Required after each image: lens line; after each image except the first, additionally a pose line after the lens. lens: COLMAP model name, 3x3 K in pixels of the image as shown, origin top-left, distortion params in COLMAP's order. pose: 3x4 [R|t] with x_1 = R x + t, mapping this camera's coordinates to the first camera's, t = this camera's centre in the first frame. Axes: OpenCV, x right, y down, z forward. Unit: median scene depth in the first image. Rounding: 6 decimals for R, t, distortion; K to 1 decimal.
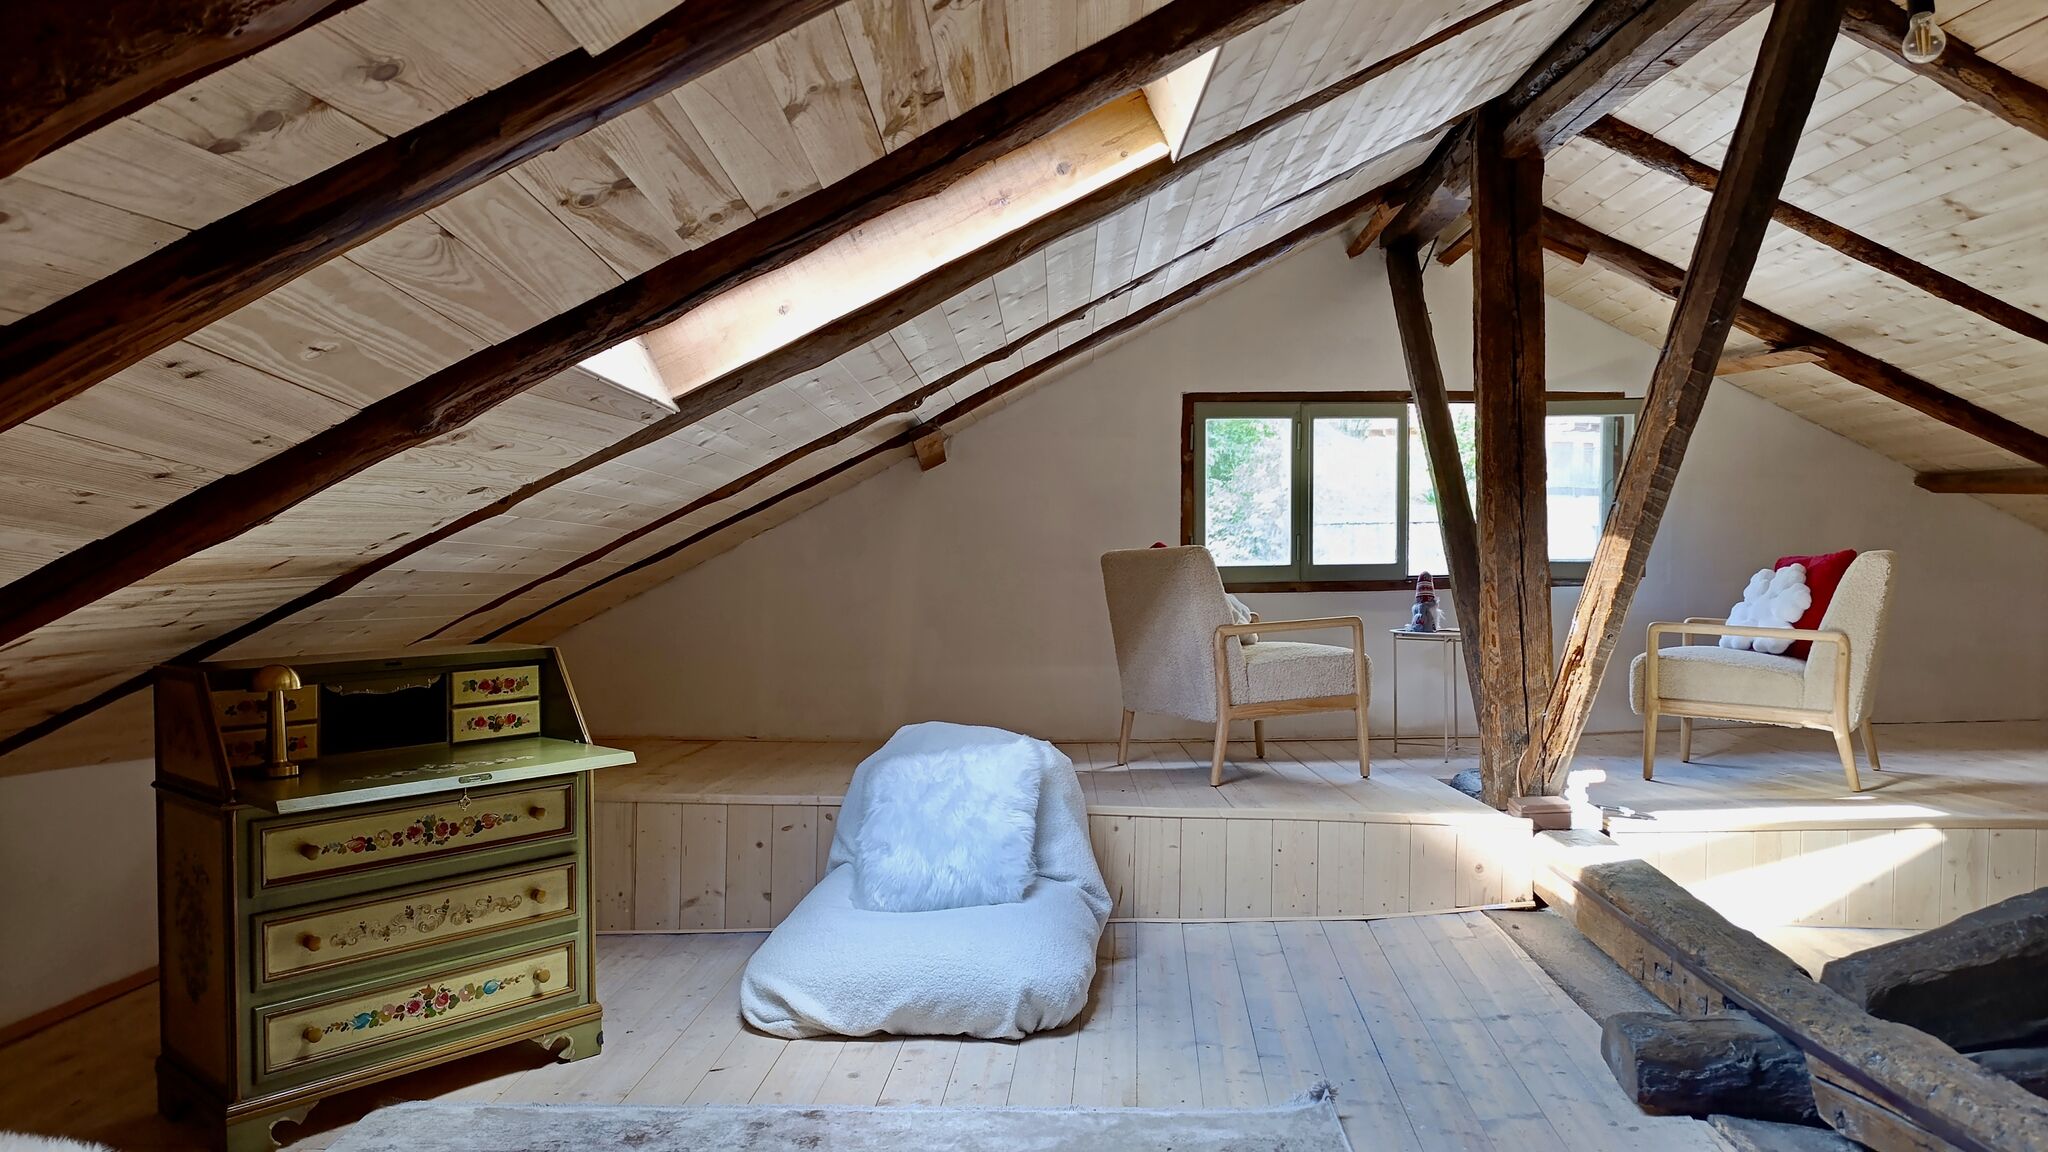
lens RADIAL K [[1410.4, 0, 1027.7], [0, 1410.4, 566.7], [0, 0, 1]] dist [0.050839, -0.063041]
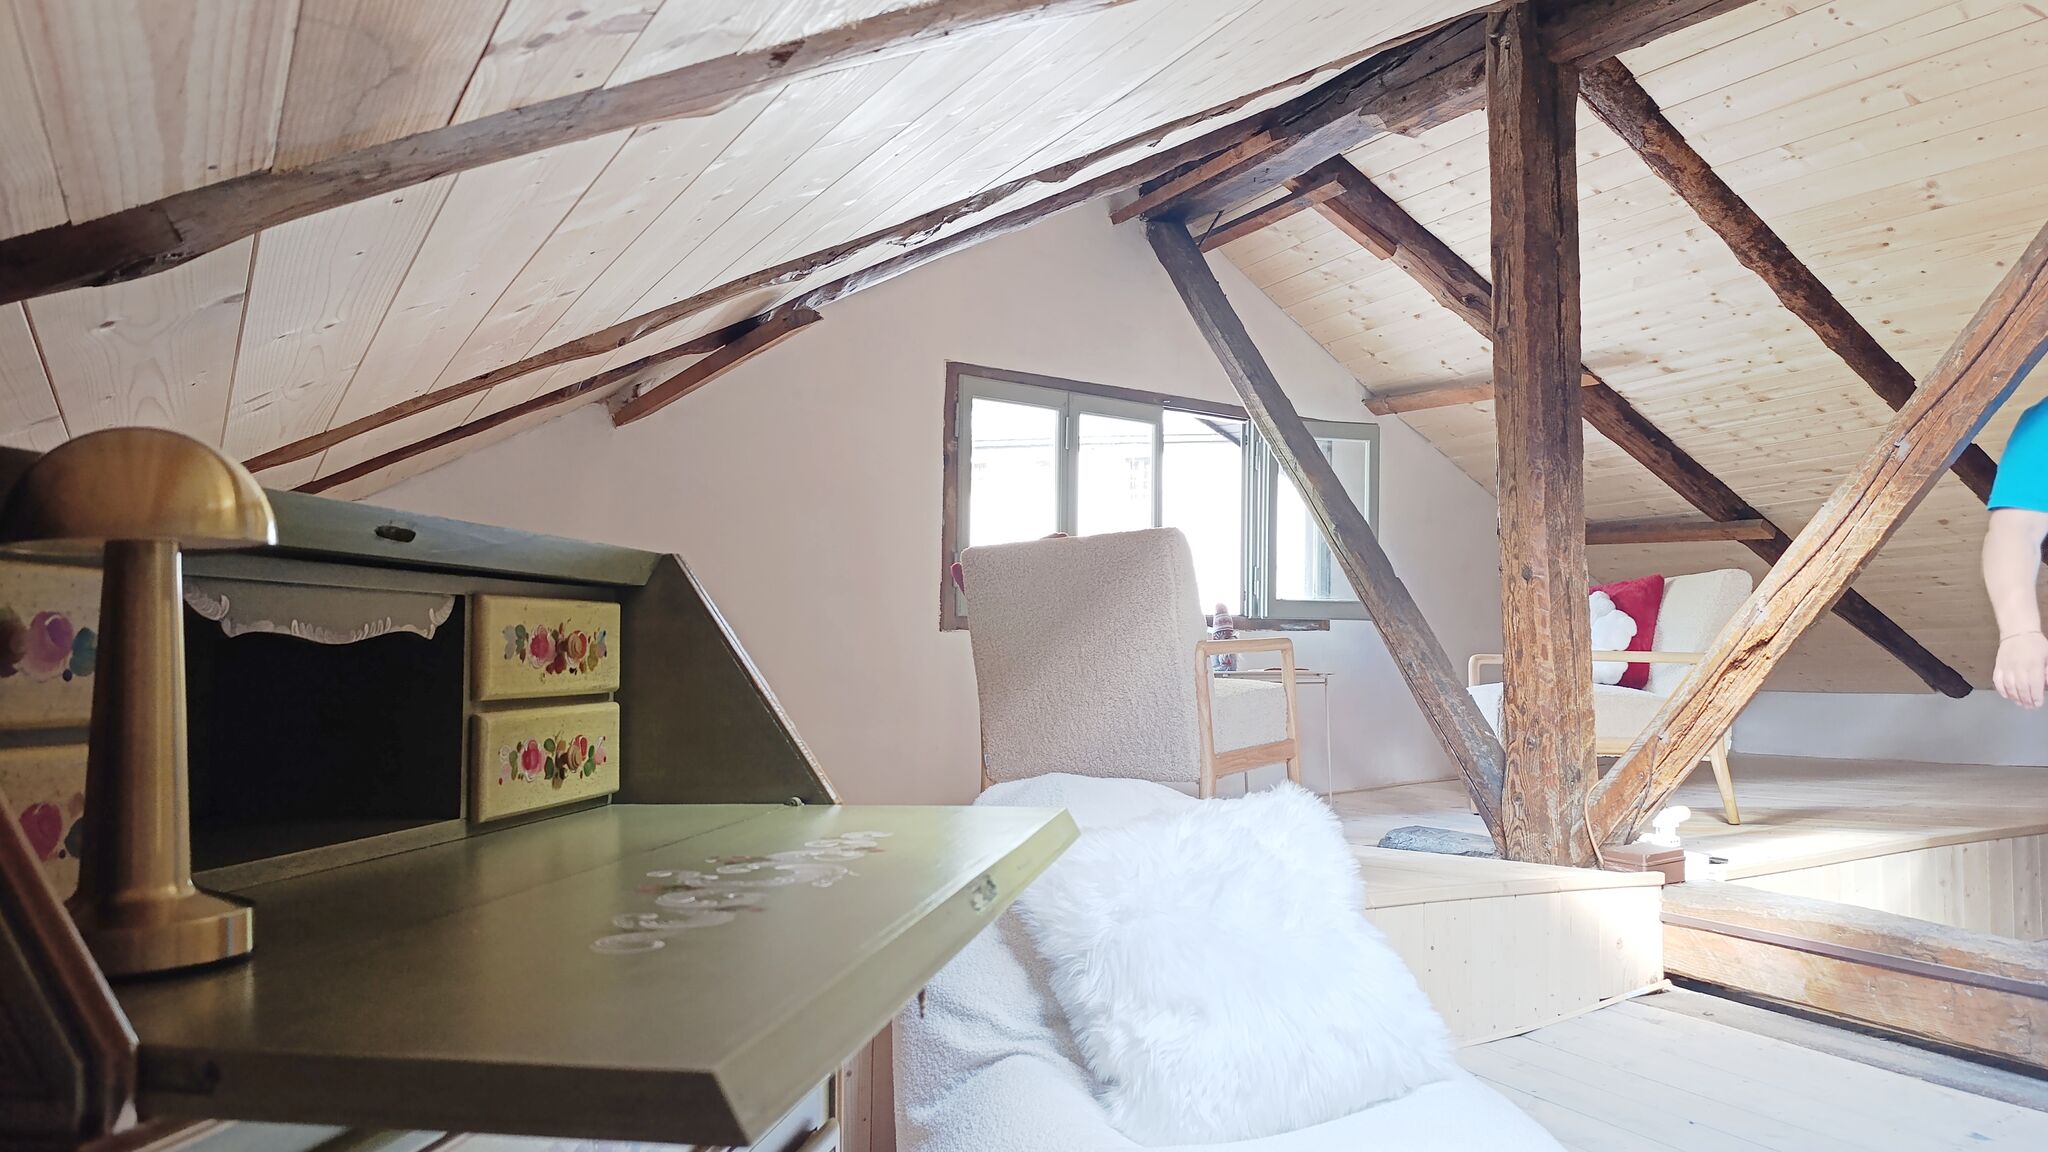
lens RADIAL K [[1410.4, 0, 1027.7], [0, 1410.4, 566.7], [0, 0, 1]] dist [0.050839, -0.063041]
pose [[0.846656, 0.036263, 0.530904, -0.465360], [0.011020, 0.996267, -0.085623, 0.095557], [-0.532027, 0.078344, 0.843095, 0.665132]]
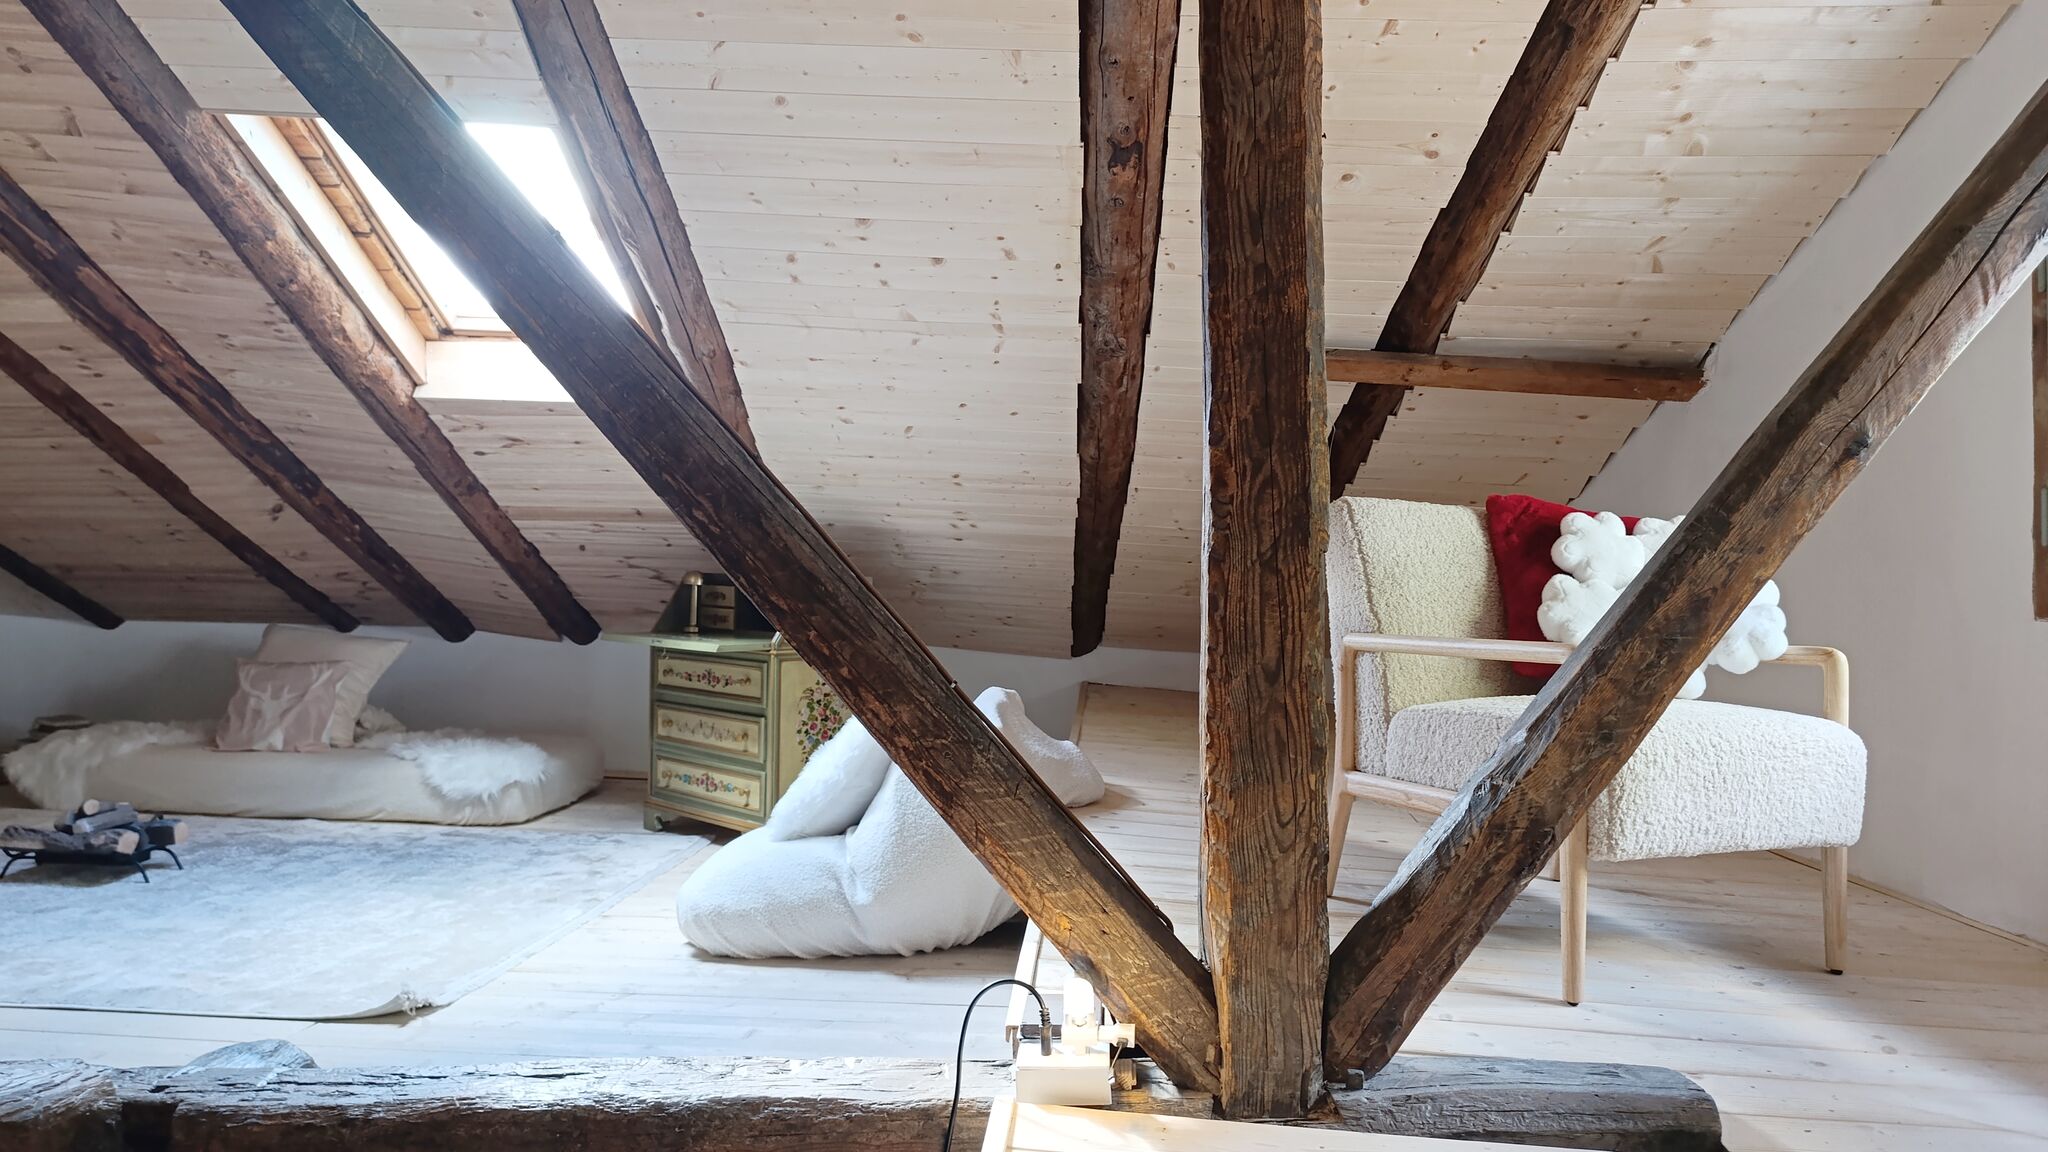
lens RADIAL K [[1410.4, 0, 1027.7], [0, 1410.4, 566.7], [0, 0, 1]] dist [0.050839, -0.063041]
pose [[-0.046468, 0.019436, -0.998731, 1.096721], [-0.035552, 0.999145, 0.021098, 0.009240], [0.998287, 0.036487, -0.045737, 1.323204]]
